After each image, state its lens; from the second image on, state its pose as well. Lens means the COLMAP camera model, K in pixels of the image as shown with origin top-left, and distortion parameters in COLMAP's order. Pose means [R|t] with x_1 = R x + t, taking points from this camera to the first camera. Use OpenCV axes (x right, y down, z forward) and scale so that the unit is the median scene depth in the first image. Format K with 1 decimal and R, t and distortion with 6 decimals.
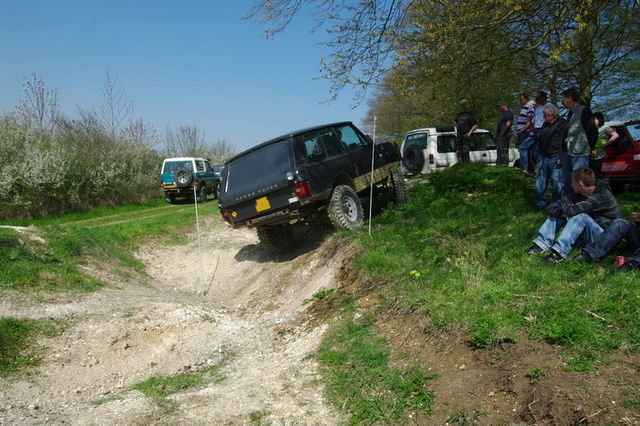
lens RADIAL K [[481.2, 0, 320.0], [0, 481.2, 213.0], [0, 0, 1]] dist [-0.089519, 0.054860]
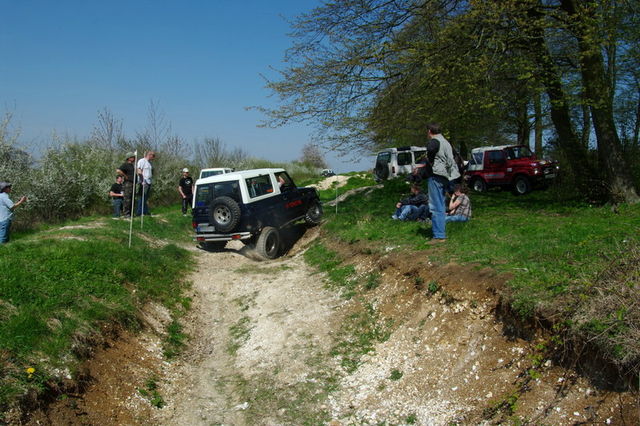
lens RADIAL K [[481.2, 0, 320.0], [0, 481.2, 213.0], [0, 0, 1]] dist [-0.089519, 0.054860]
pose [[0.999666, -0.013721, -0.021894, 0.044764], [0.013760, 0.999904, 0.001620, 0.014731], [0.021870, -0.001921, 0.999759, -0.523401]]
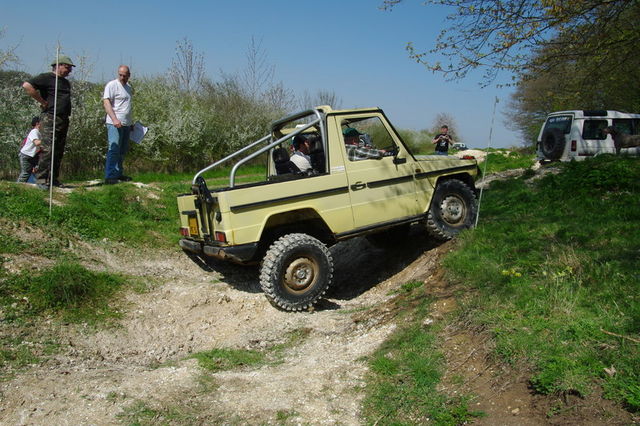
lens RADIAL K [[481.2, 0, 320.0], [0, 481.2, 213.0], [0, 0, 1]] dist [-0.089519, 0.054860]
pose [[0.956847, 0.108657, -0.269512, 0.034598], [-0.091100, 0.992871, 0.076858, -0.014490], [0.275942, -0.048989, 0.959925, 0.023795]]
